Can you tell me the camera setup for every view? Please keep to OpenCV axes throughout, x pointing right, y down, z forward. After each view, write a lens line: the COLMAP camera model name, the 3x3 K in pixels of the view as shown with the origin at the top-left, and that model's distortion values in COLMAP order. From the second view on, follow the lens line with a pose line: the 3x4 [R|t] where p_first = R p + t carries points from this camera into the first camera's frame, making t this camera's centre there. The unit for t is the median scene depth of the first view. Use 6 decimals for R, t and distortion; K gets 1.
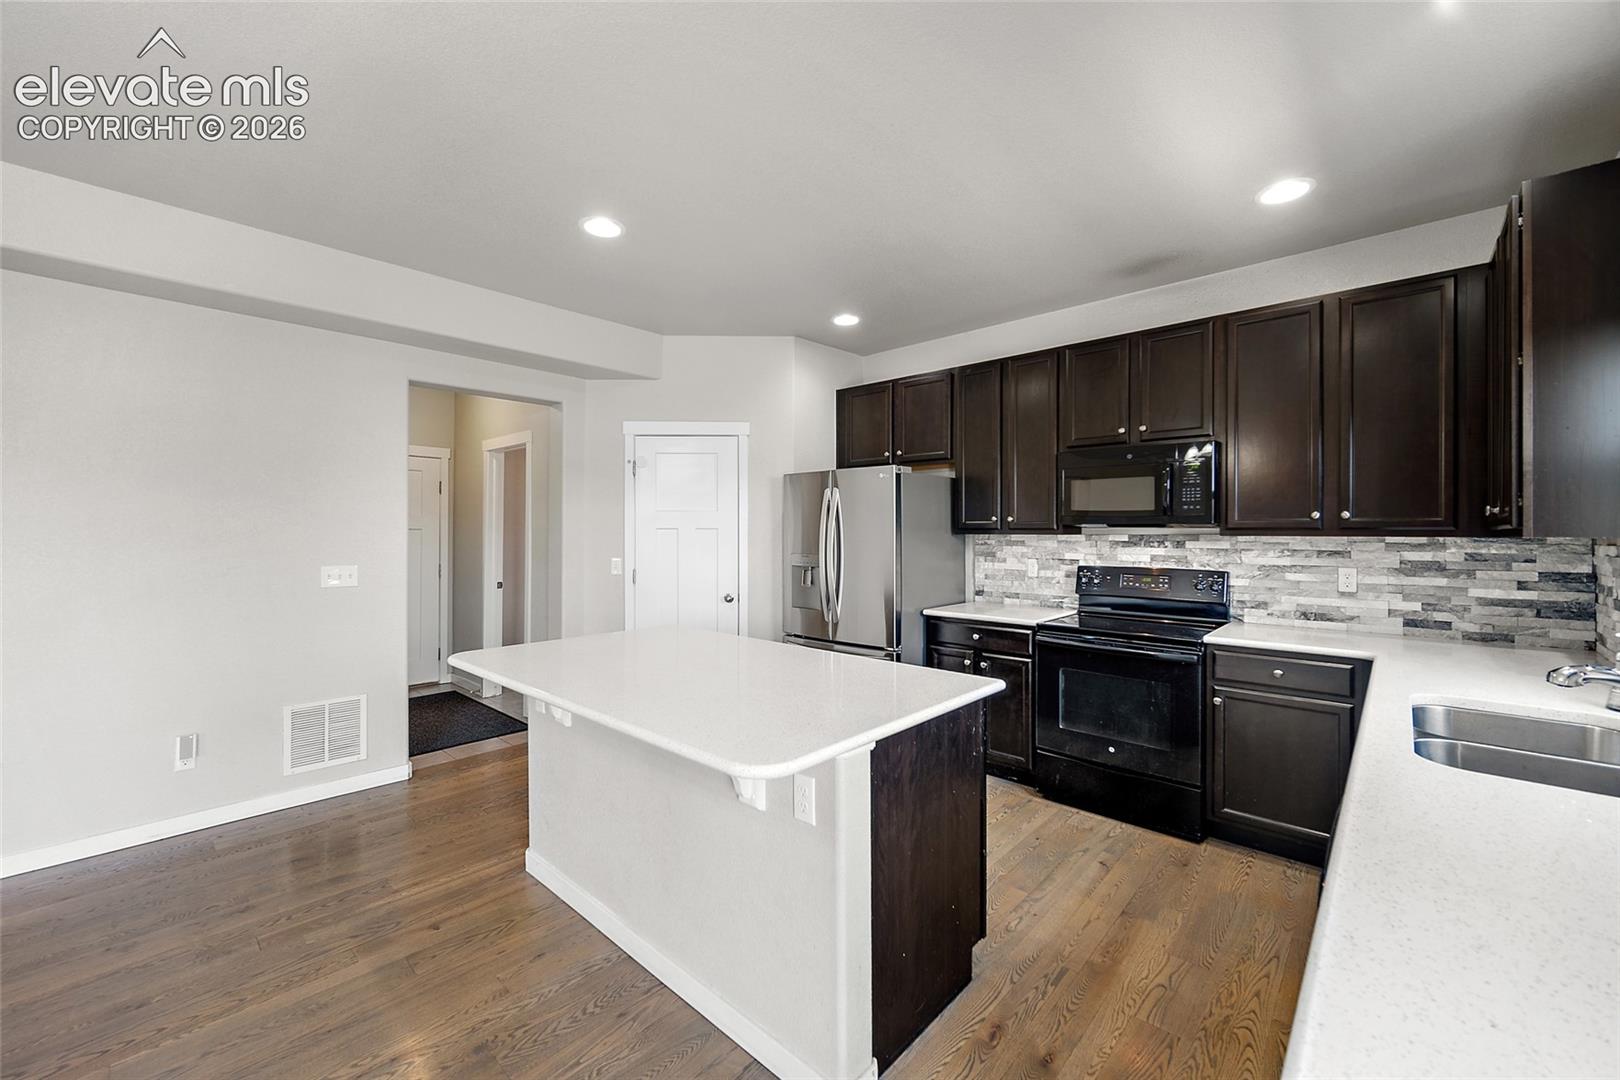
lens RADIAL K [[637.9, 0, 814.9], [0, 637.9, 531.8], [0, 0, 1]] dist [-0.002451, 0.000171]
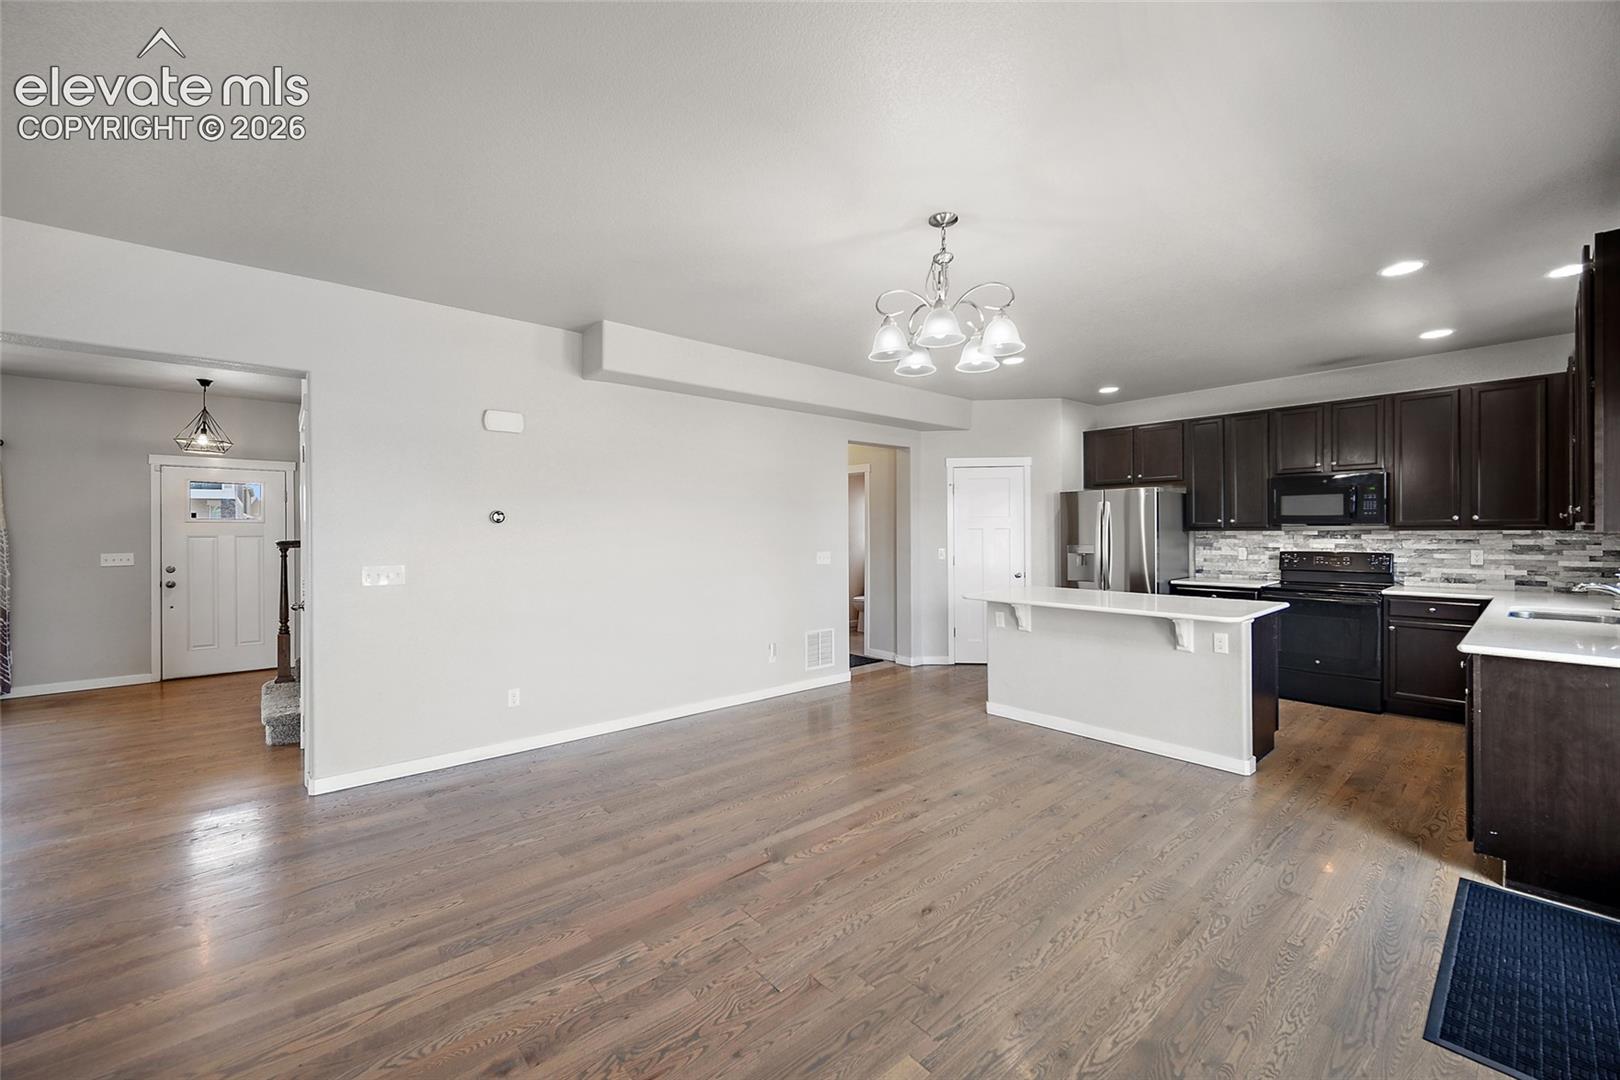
lens RADIAL K [[637.9, 0, 813.7], [0, 637.9, 533.1], [0, 0, 1]] dist [-0.002451, 0.000171]
pose [[0.993553, -0.006786, -0.113167, -0.567778], [0.007001, 0.999974, 0.001499, 0.000018], [0.113154, -0.002281, 0.993575, -0.690551]]
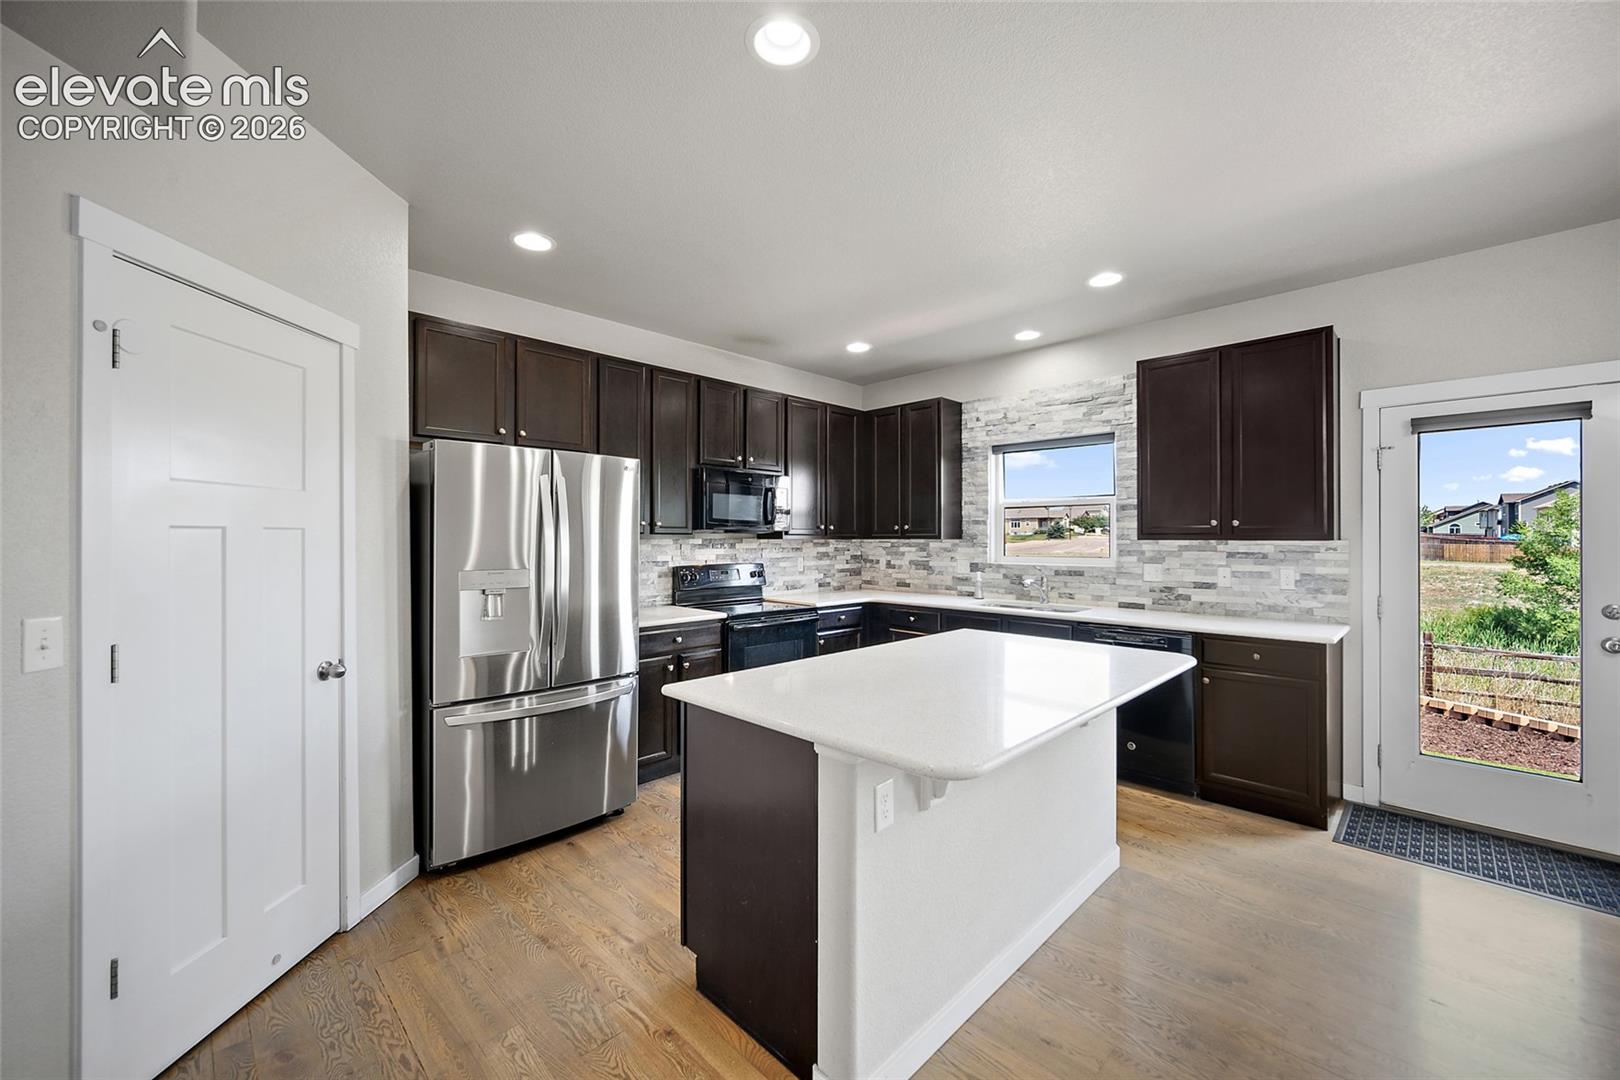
lens RADIAL K [[637.9, 0, 816.0], [0, 637.9, 536.5], [0, 0, 1]] dist [-0.002451, 0.000171]
pose [[0.042057, 0.001219, 0.999114, -0.782918], [-0.000511, 0.999999, -0.001198, 0.001976], [-0.999115, -0.000460, 0.042058, 0.776195]]
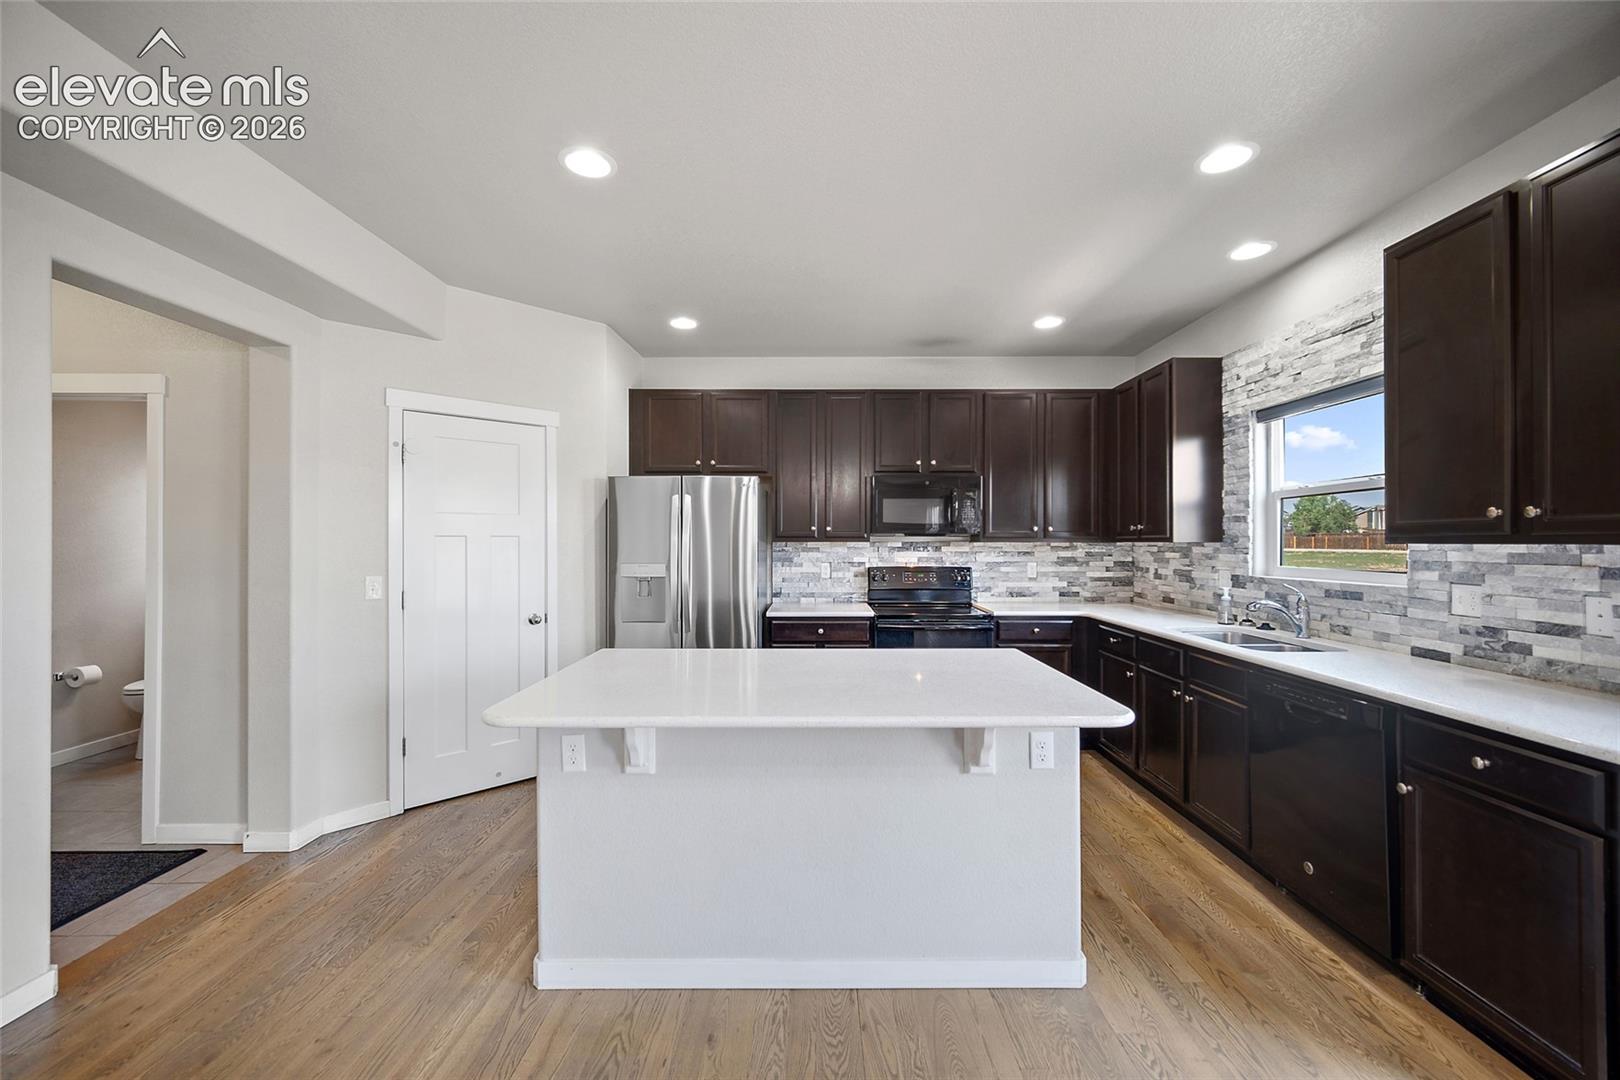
lens RADIAL K [[637.9, 0, 812.8], [0, 637.9, 541.1], [0, 0, 1]] dist [-0.002451, 0.000171]
pose [[0.740237, -0.001597, 0.672344, -0.549386], [0.001607, 0.999999, 0.000606, 0.002311], [-0.672344, 0.000632, 0.740238, 0.172536]]
